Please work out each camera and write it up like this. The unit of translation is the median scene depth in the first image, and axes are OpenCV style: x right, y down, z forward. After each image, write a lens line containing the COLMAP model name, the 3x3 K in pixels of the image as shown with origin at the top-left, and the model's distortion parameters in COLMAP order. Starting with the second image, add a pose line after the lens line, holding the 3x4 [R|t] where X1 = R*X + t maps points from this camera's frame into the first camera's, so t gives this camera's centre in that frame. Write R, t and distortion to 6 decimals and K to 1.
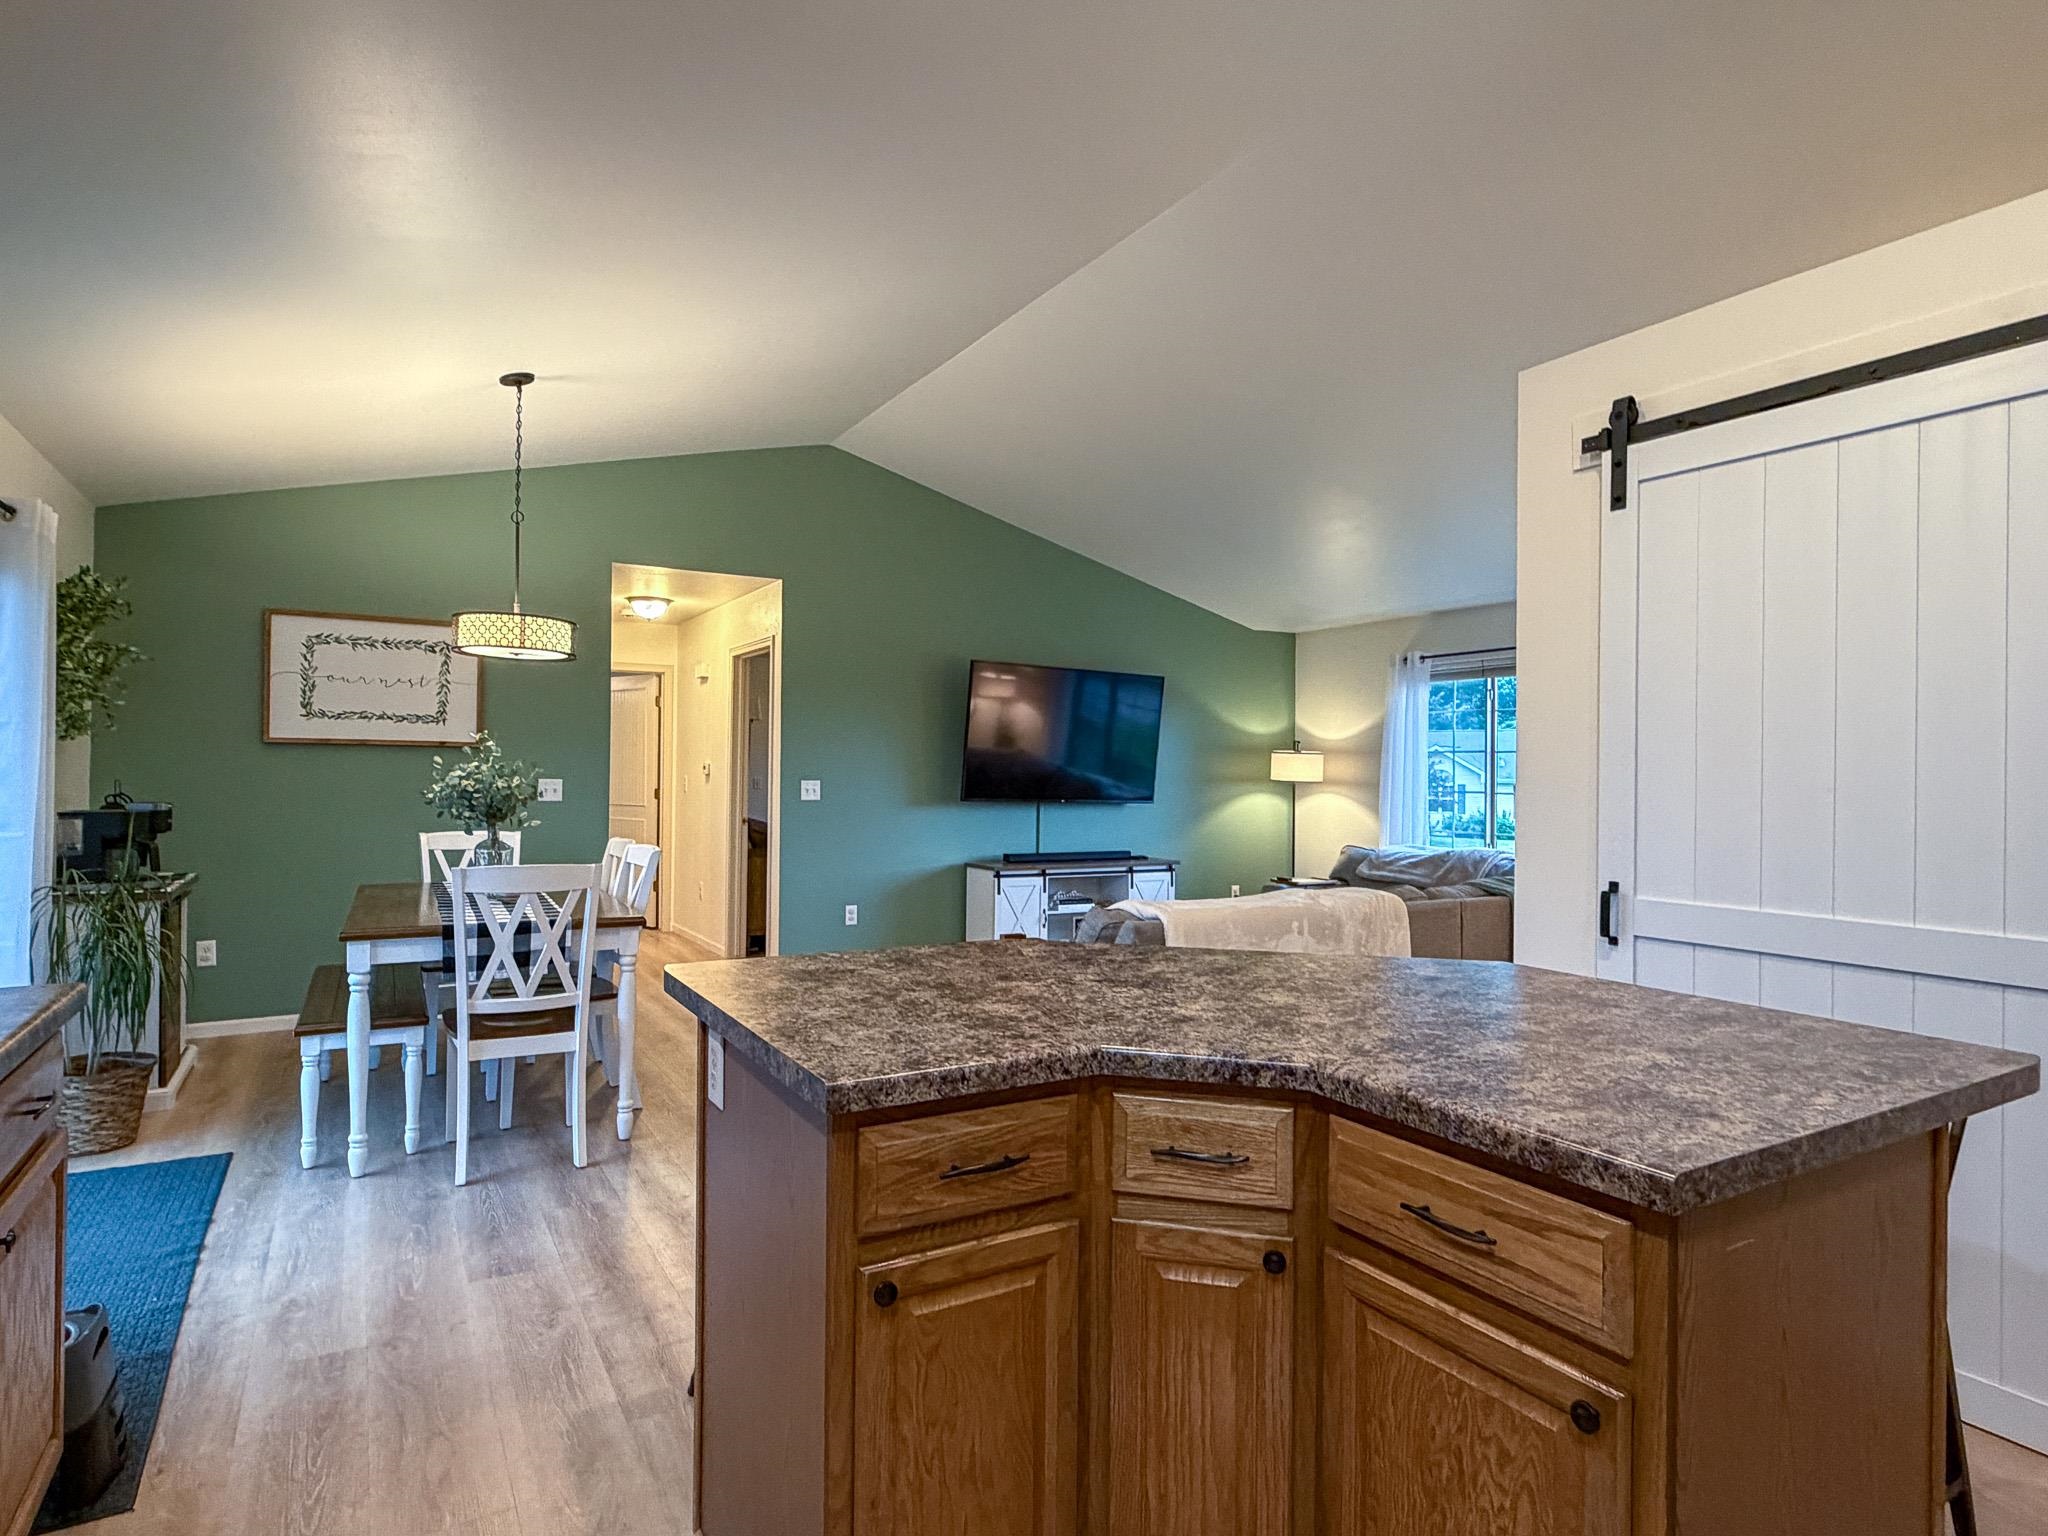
lens RADIAL K [[1114.8, 0, 1017.2], [0, 1114.8, 769.4], [0, 0, 1]] dist [0.002152, 0.000183]
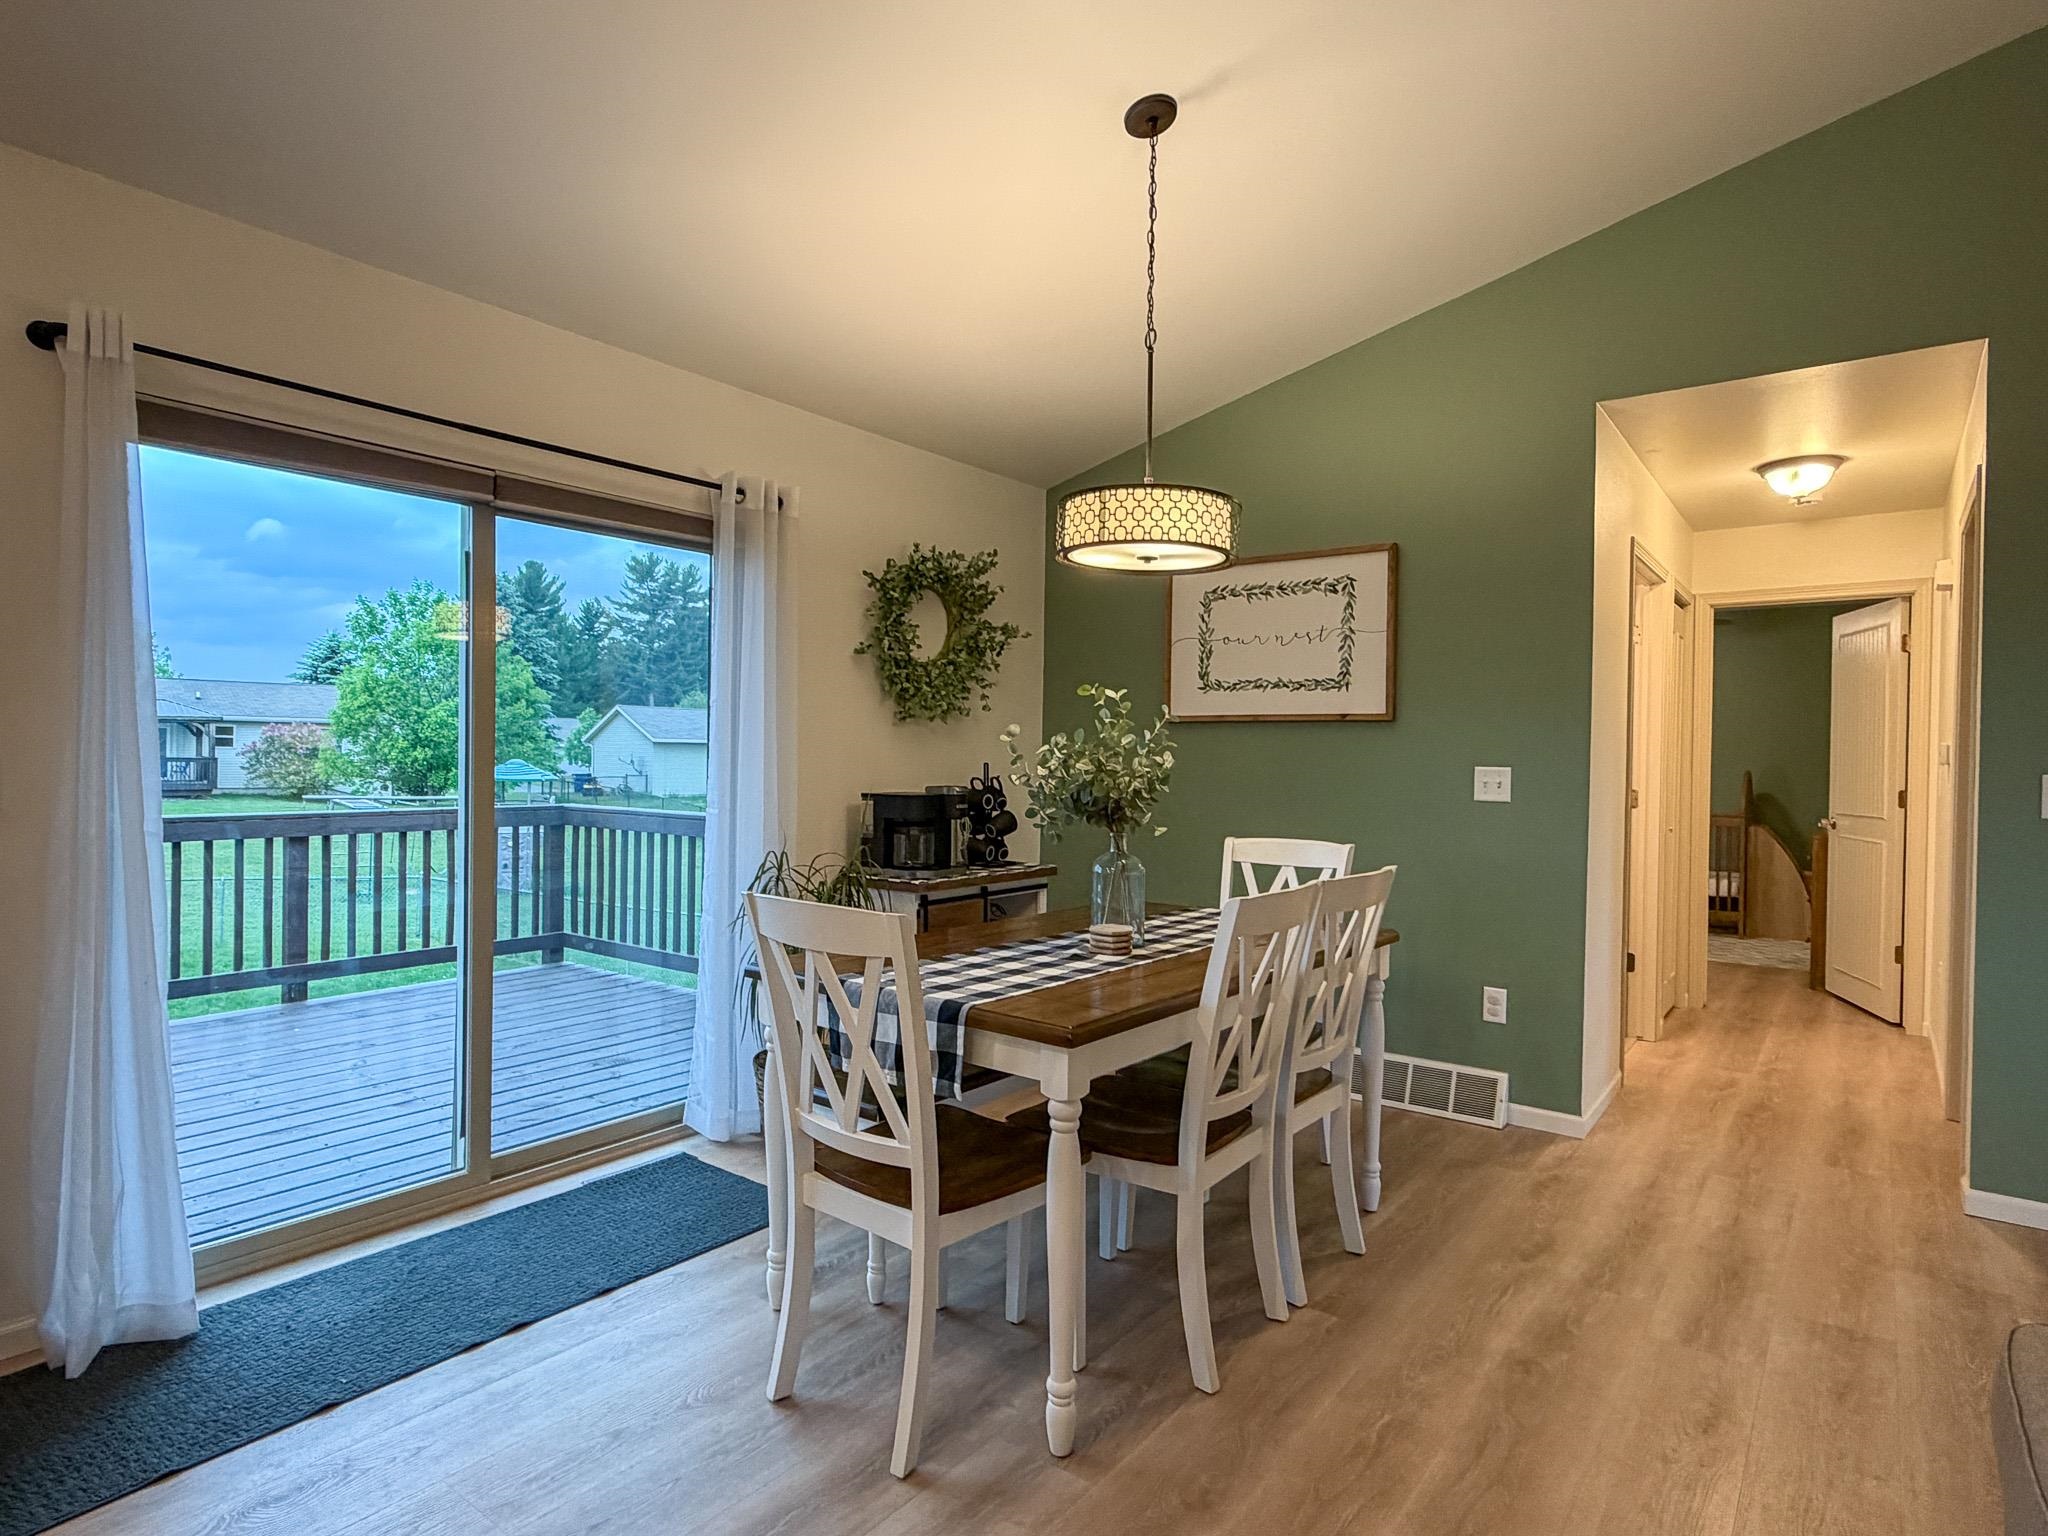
lens RADIAL K [[1114.8, 0, 1046.4], [0, 1114.8, 777.2], [0, 0, 1]] dist [0.002152, 0.000183]
pose [[0.377539, 0.009565, -0.925944, 0.087921], [-0.004719, 0.999954, 0.008405, 0.011436], [0.925982, 0.001197, 0.377566, 0.574778]]
